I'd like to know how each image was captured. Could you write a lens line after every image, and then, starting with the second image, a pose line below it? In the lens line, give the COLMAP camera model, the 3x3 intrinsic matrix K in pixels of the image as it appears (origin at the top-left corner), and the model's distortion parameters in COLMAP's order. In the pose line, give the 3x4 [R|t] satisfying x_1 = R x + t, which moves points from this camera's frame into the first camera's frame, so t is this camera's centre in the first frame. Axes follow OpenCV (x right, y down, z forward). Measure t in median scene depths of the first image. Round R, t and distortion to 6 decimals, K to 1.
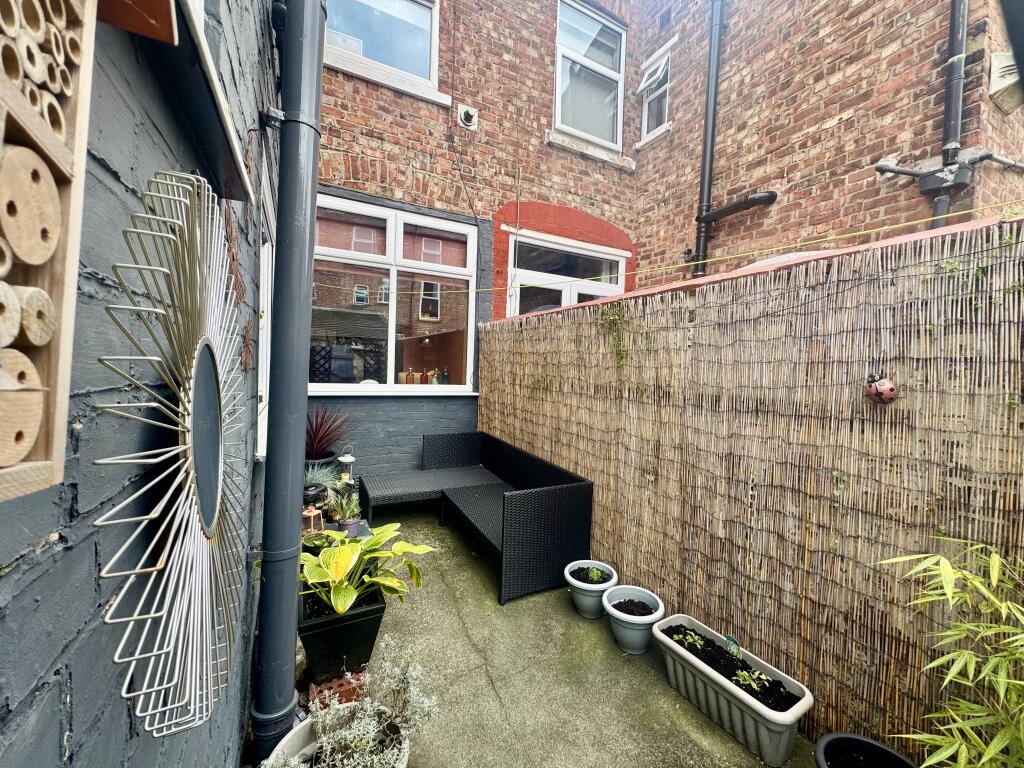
lens RADIAL K [[405.3, 0, 512.0], [0, 405.3, 384.0], [0, 0, 1]] dist [-0.001900, -0.000308]
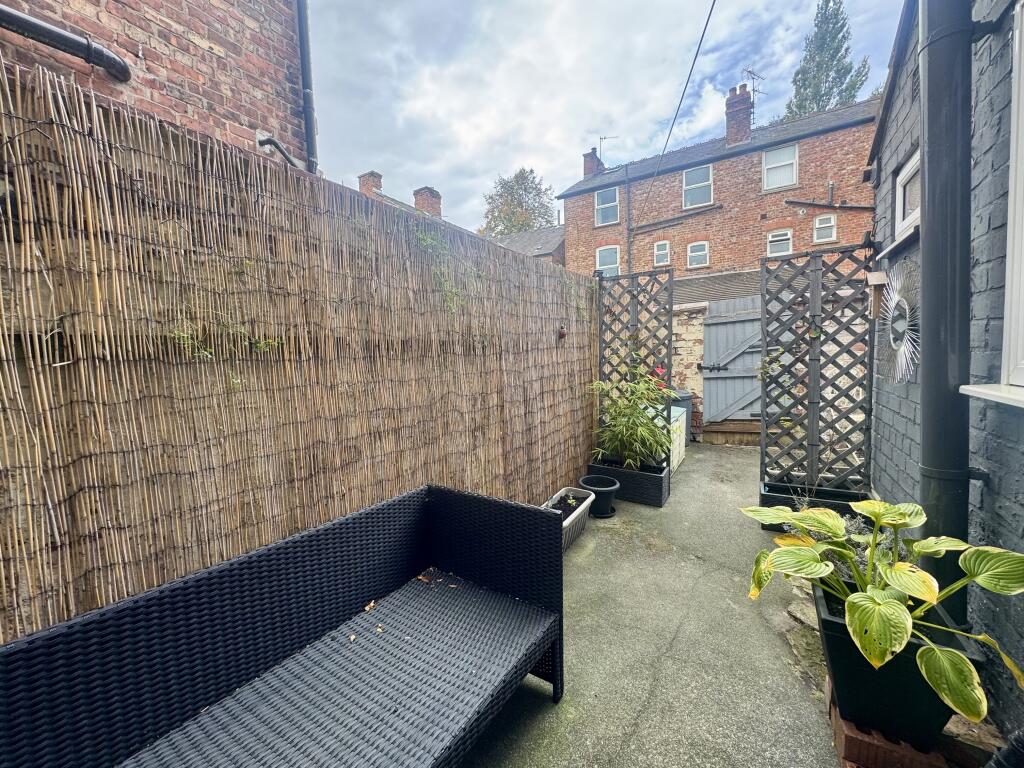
lens RADIAL K [[405.3, 0, 512.0], [0, 405.3, 384.0], [0, 0, 1]] dist [-0.001900, -0.000308]
pose [[-0.508880, -0.076678, 0.857415, -0.272323], [0.052023, 0.991465, 0.119543, 0.004086], [-0.859264, 0.105439, -0.500548, 0.758434]]
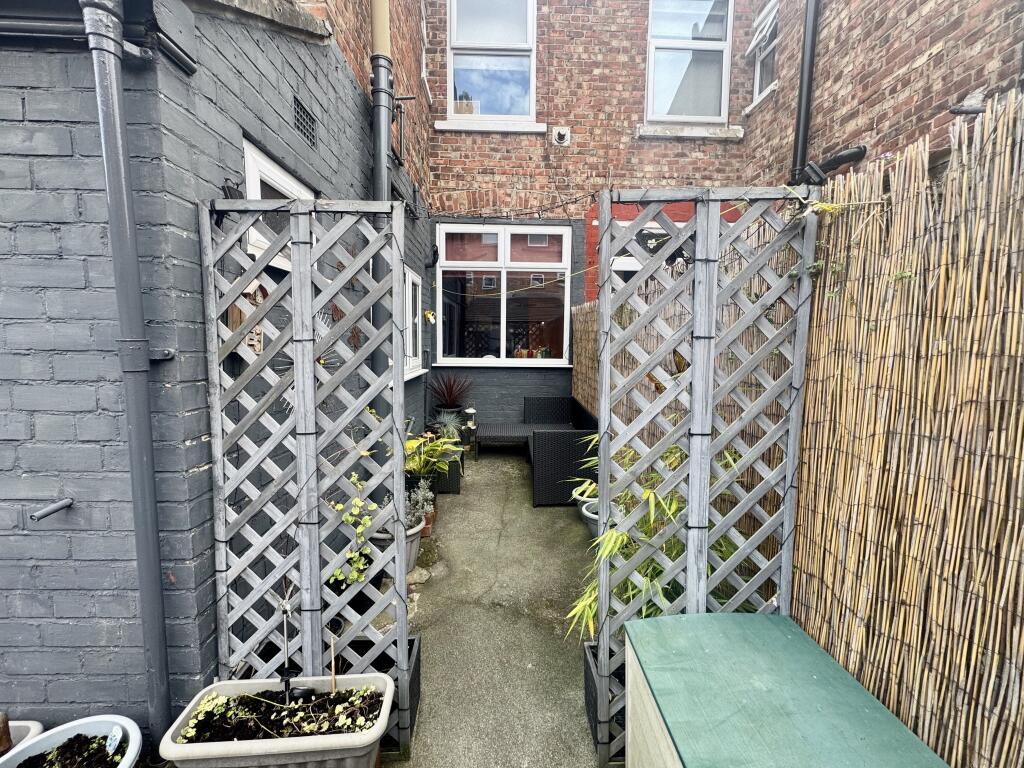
lens RADIAL K [[405.3, 0, 512.0], [0, 405.3, 384.0], [0, 0, 1]] dist [-0.001900, -0.000308]
pose [[0.899323, 0.020514, -0.436804, 0.308227], [0.001931, 0.998703, 0.050878, 0.016986], [0.437281, -0.046599, 0.898117, -0.185708]]
